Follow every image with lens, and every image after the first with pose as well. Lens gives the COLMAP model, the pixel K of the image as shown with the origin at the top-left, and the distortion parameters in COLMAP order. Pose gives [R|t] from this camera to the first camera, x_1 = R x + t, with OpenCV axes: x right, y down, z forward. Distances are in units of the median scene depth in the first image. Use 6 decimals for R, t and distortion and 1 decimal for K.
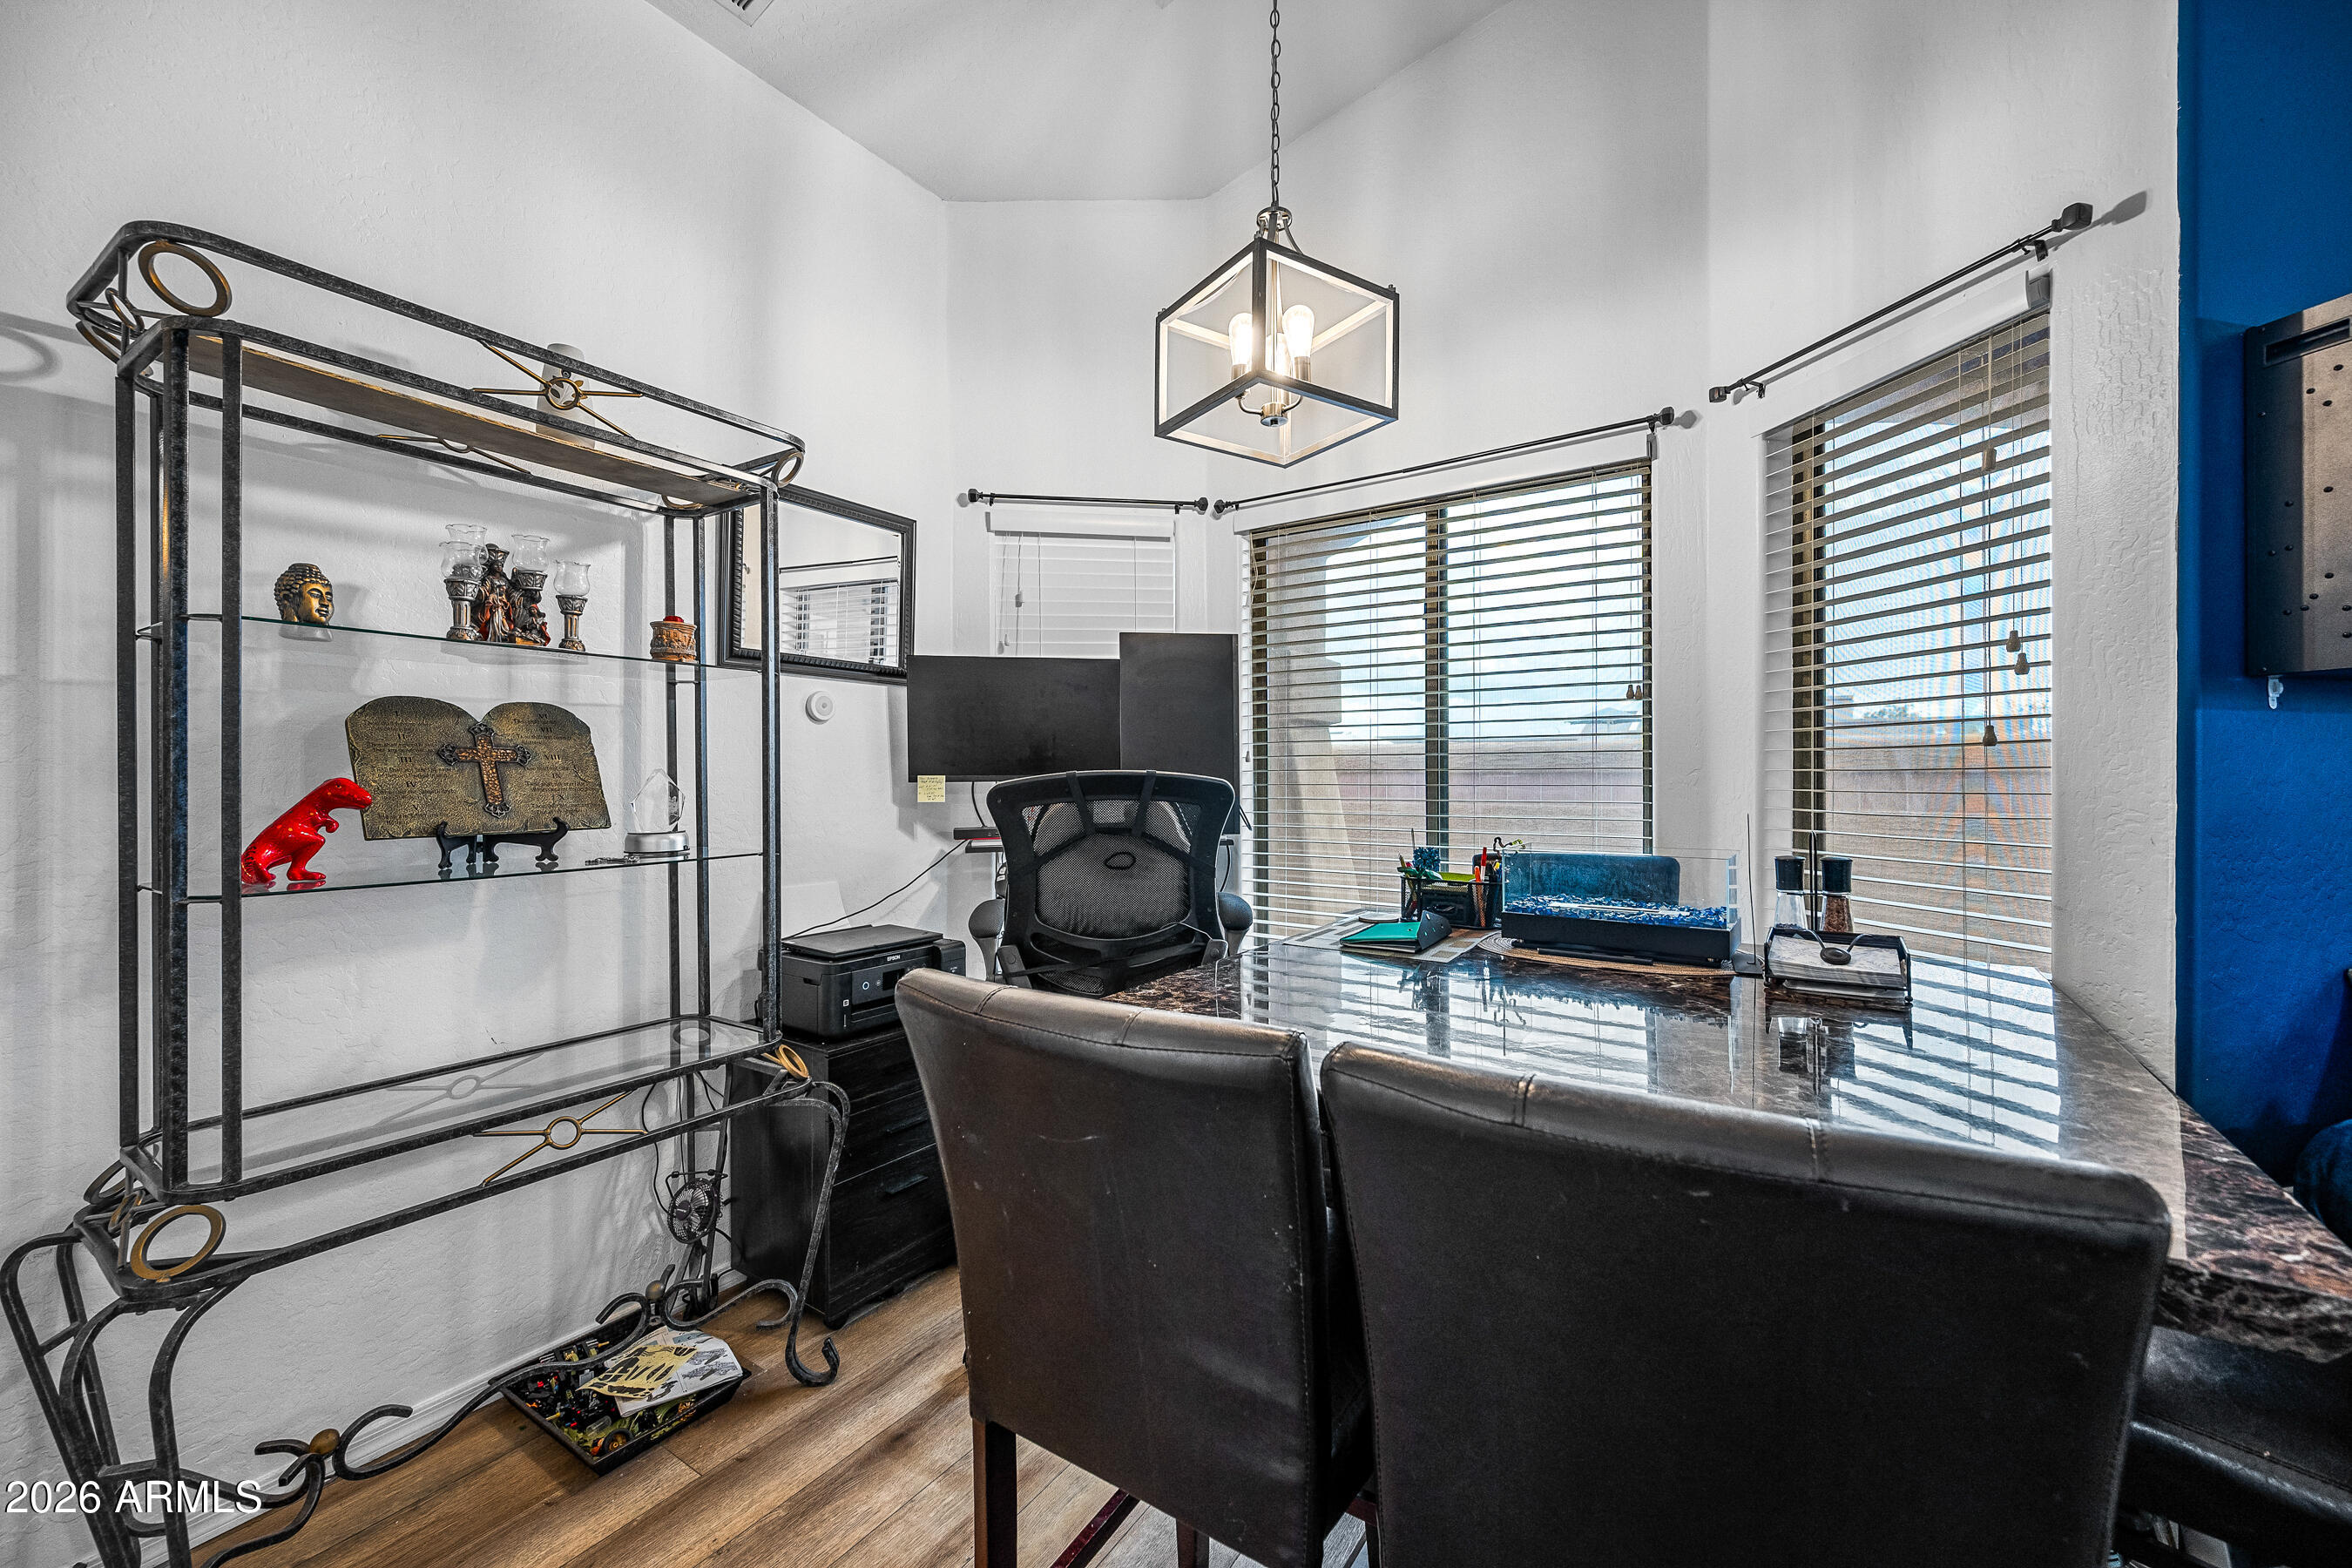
lens RADIAL K [[933.1, 0, 1177.5], [0, 933.1, 777.7], [0, 0, 1]] dist [-0.001513, -0.000358]
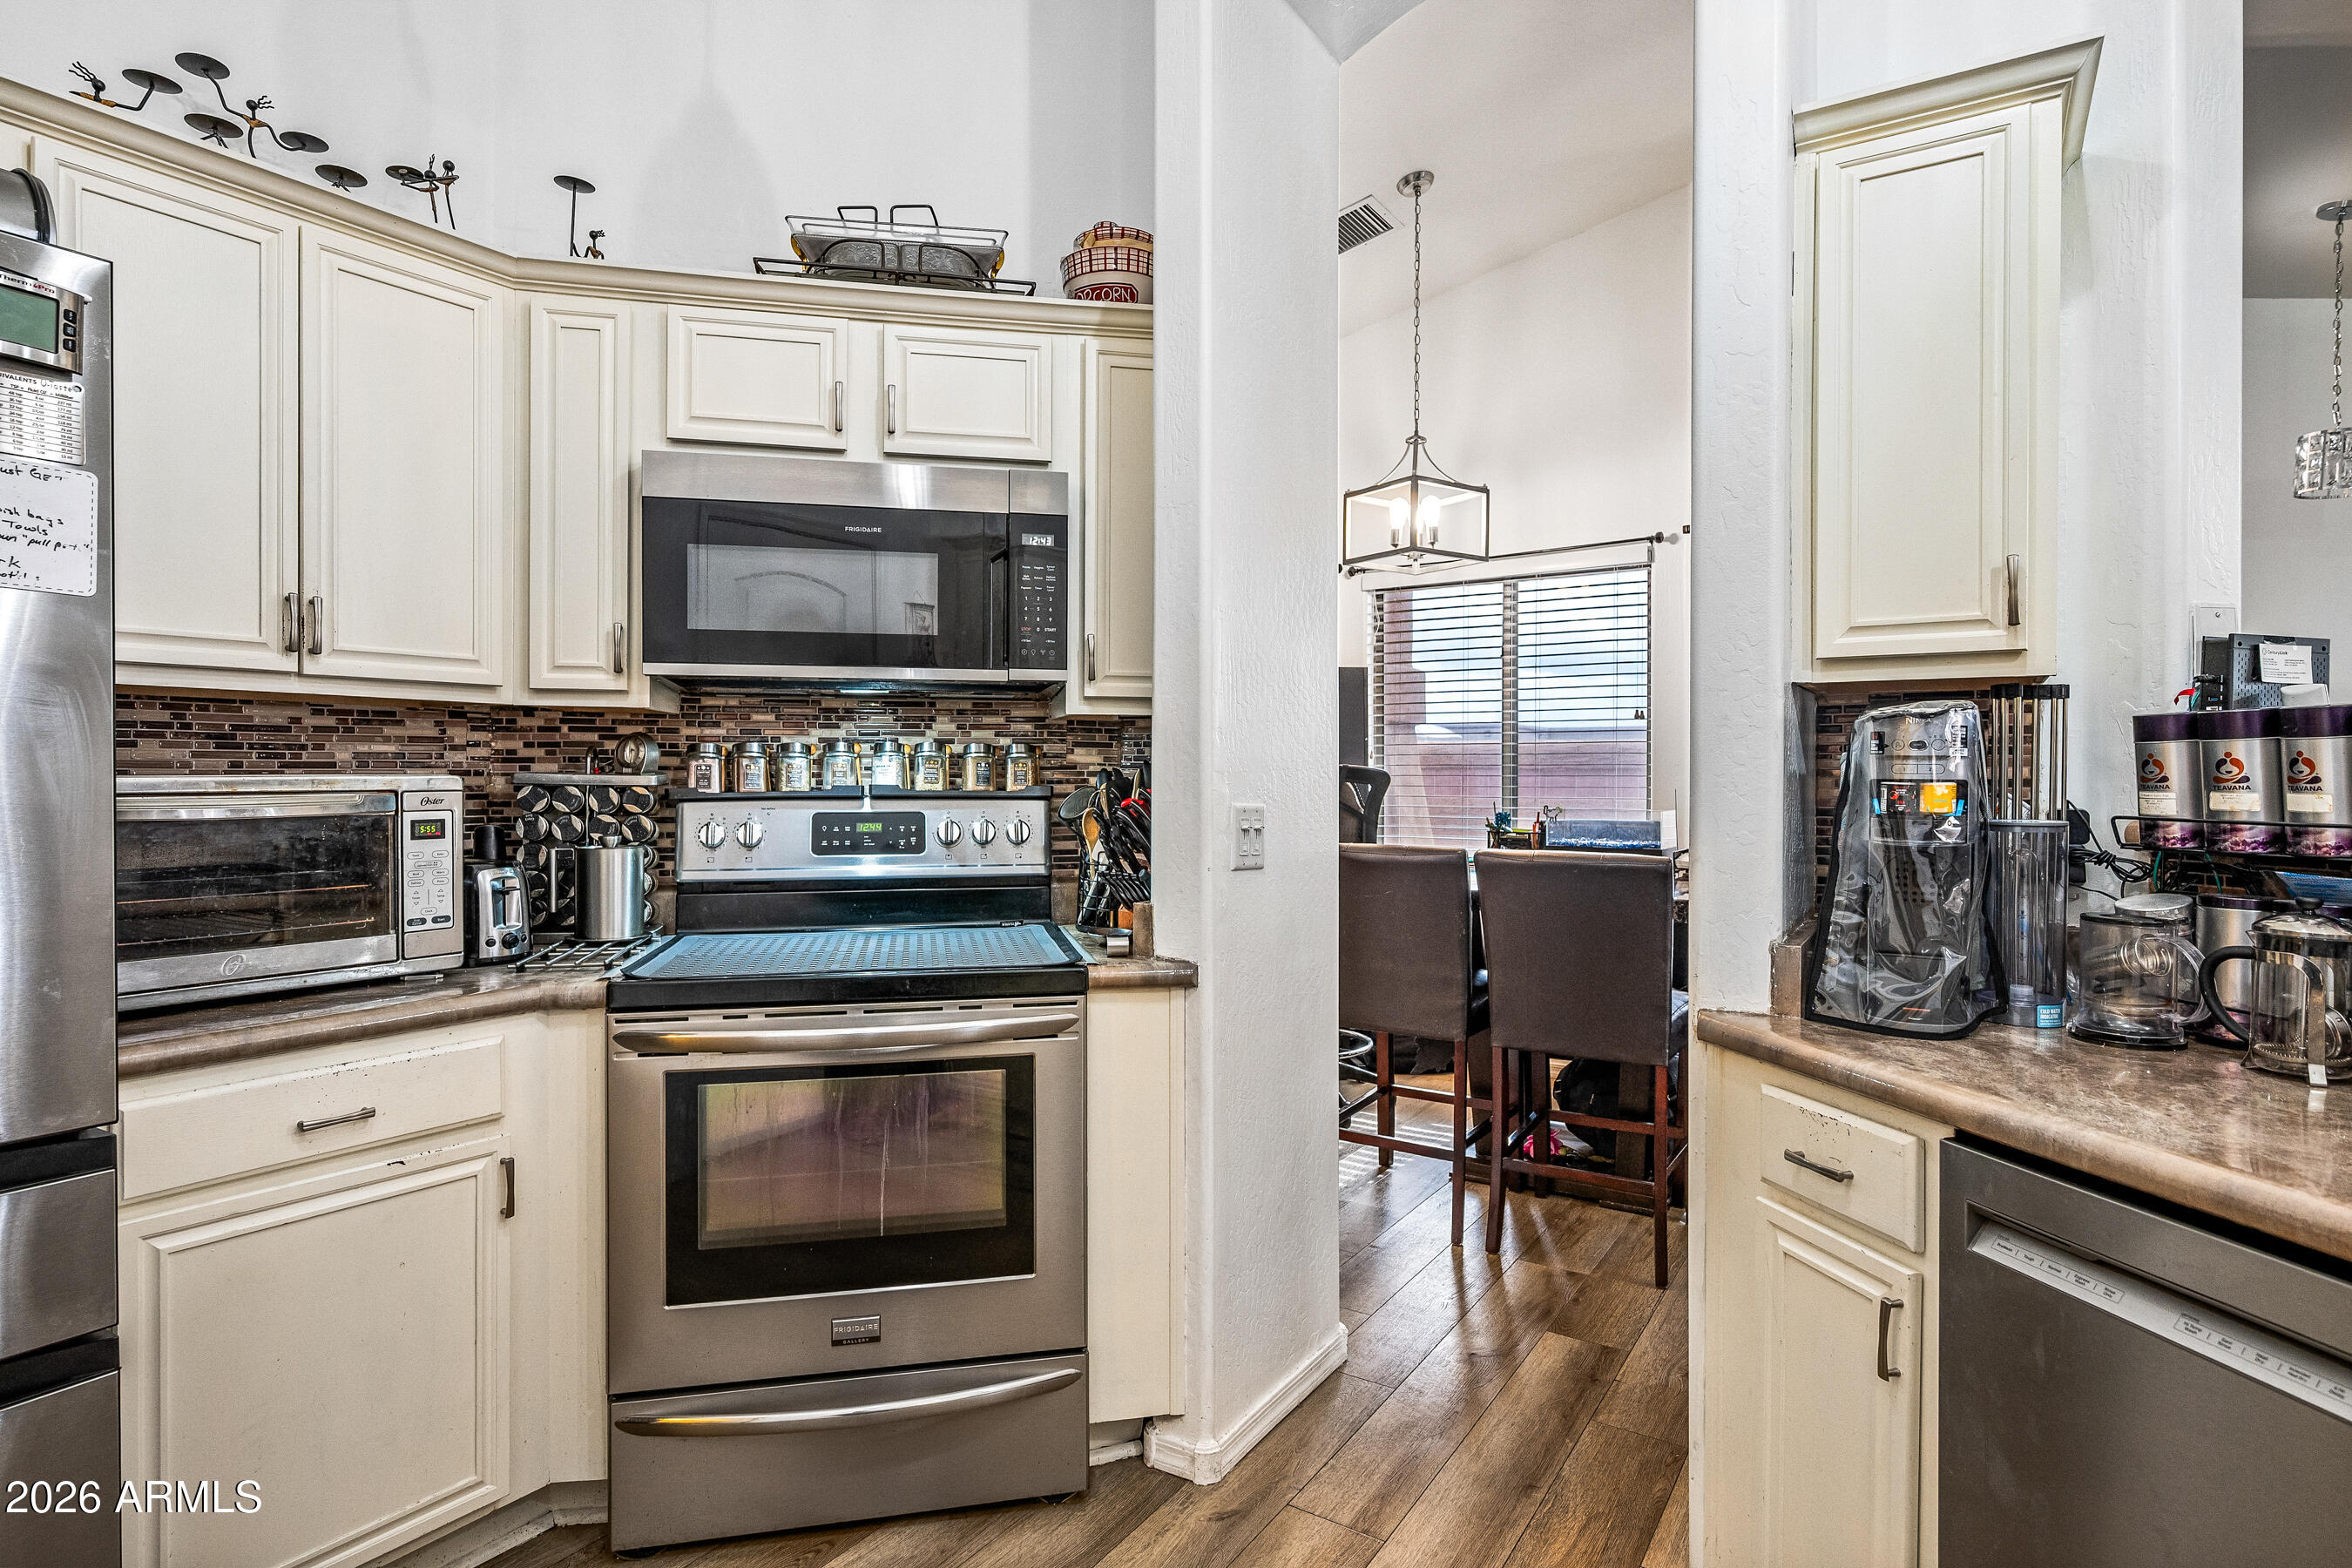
lens RADIAL K [[1228.5, 0, 1173.4], [0, 1228.5, 783.5], [0, 0, 1]] dist [0.001008, -0.000129]
pose [[0.999991, 0.003284, 0.002752, -0.379964], [-0.003300, 0.999977, 0.005844, 0.016232], [-0.002733, -0.005853, 0.999979, -1.378844]]
